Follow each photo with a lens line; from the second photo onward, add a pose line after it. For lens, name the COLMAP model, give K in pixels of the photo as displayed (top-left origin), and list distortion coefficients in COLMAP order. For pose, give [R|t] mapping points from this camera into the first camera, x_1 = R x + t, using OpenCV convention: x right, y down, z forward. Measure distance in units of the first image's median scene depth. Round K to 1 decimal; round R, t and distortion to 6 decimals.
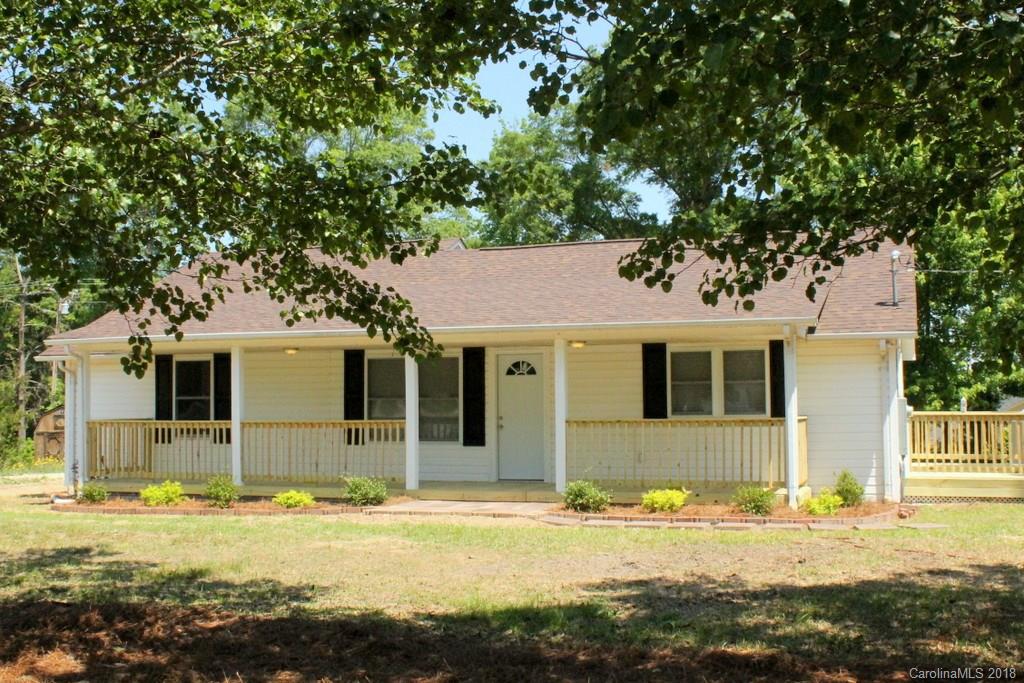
lens RADIAL K [[1148.9, 0, 512.0], [0, 1148.9, 341.5], [0, 0, 1]] dist [-0.092769, 0.024823]
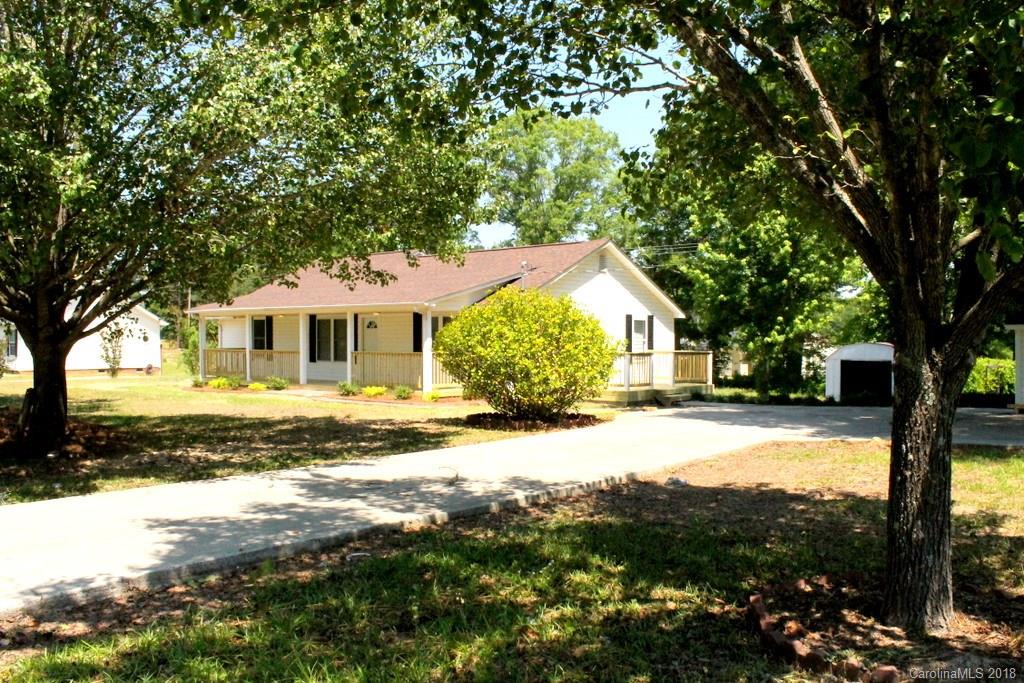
lens RADIAL K [[874.6, 0, 518.6], [0, 874.6, 344.7], [0, 0, 1]] dist [-0.165632, 0.147618]
pose [[0.934242, 0.012202, -0.356430, 0.797677], [0.010506, 0.998039, 0.061702, -0.032605], [0.356484, -0.061390, 0.932282, -0.300069]]
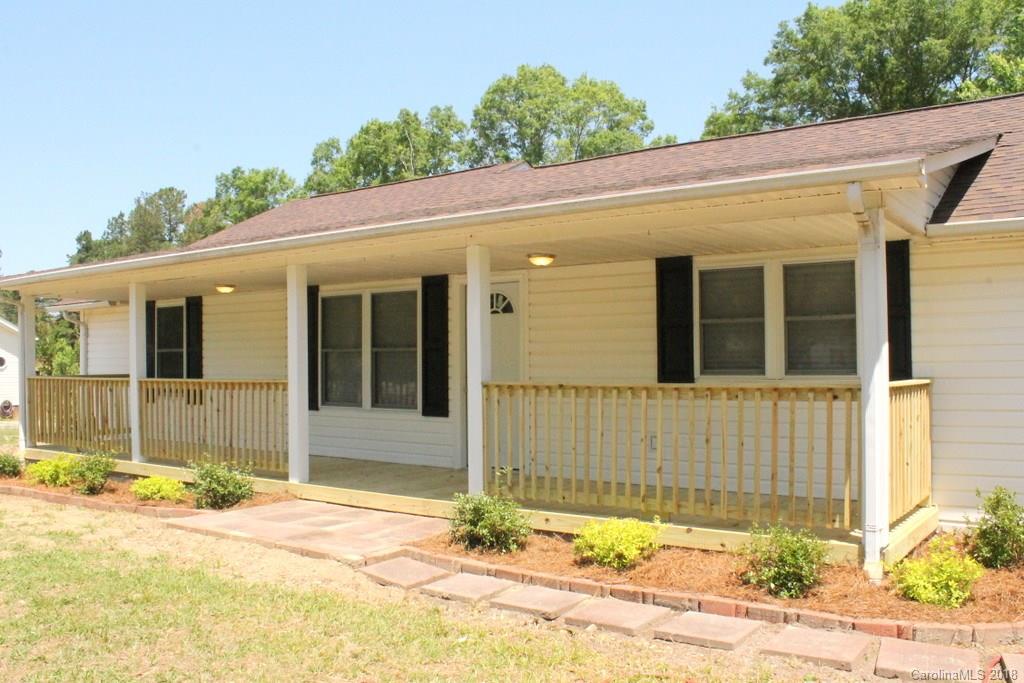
lens RADIAL K [[874.6, 0, 518.6], [0, 874.6, 344.7], [0, 0, 1]] dist [-0.165632, 0.147618]
pose [[0.959680, -0.003367, -0.281075, 0.173229], [0.013120, 0.999375, 0.032824, 0.031577], [0.280788, -0.035189, 0.959124, 0.529141]]
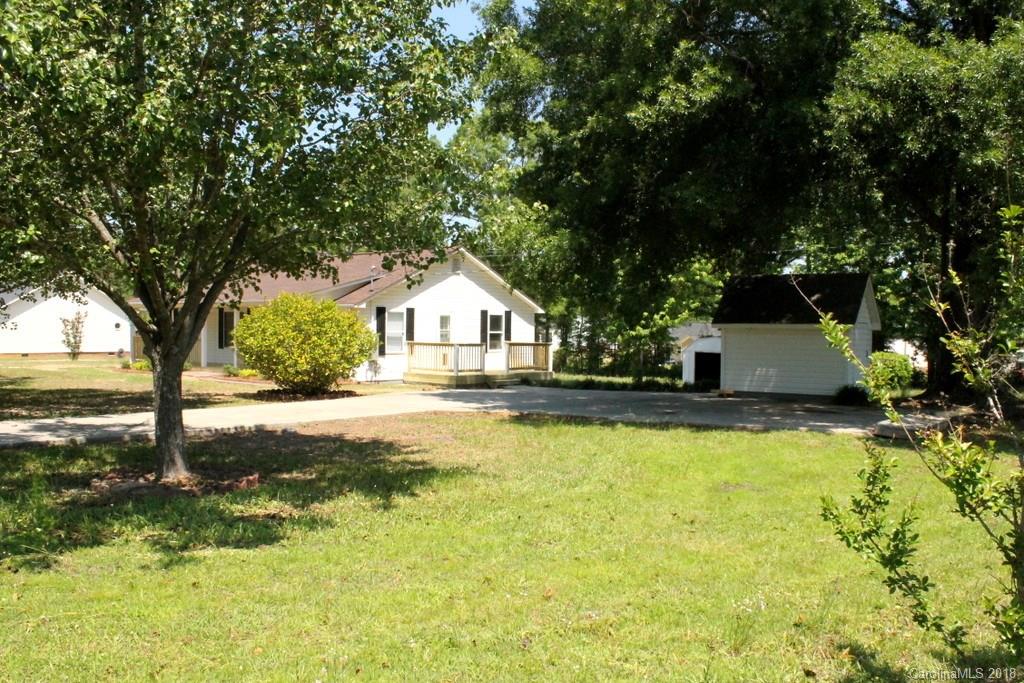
lens RADIAL K [[874.6, 0, 518.6], [0, 874.6, 344.7], [0, 0, 1]] dist [-0.165632, 0.147618]
pose [[0.924917, 0.027422, -0.379178, 1.182168], [0.001239, 0.997172, 0.075140, -0.053099], [0.380166, -0.069968, 0.922268, -0.418946]]
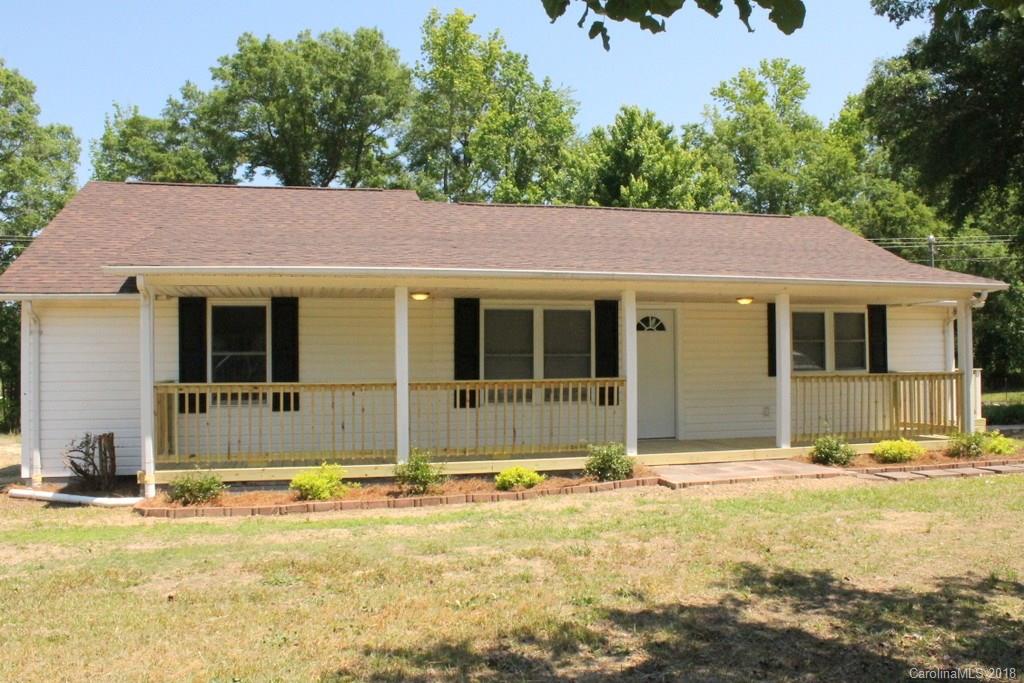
lens RADIAL K [[874.6, 0, 518.6], [0, 874.6, 344.7], [0, 0, 1]] dist [-0.165632, 0.147618]
pose [[0.834731, 0.012051, 0.550526, -0.511013], [-0.026994, 0.999454, 0.019051, 0.031011], [-0.549996, -0.030764, 0.834600, 0.464518]]
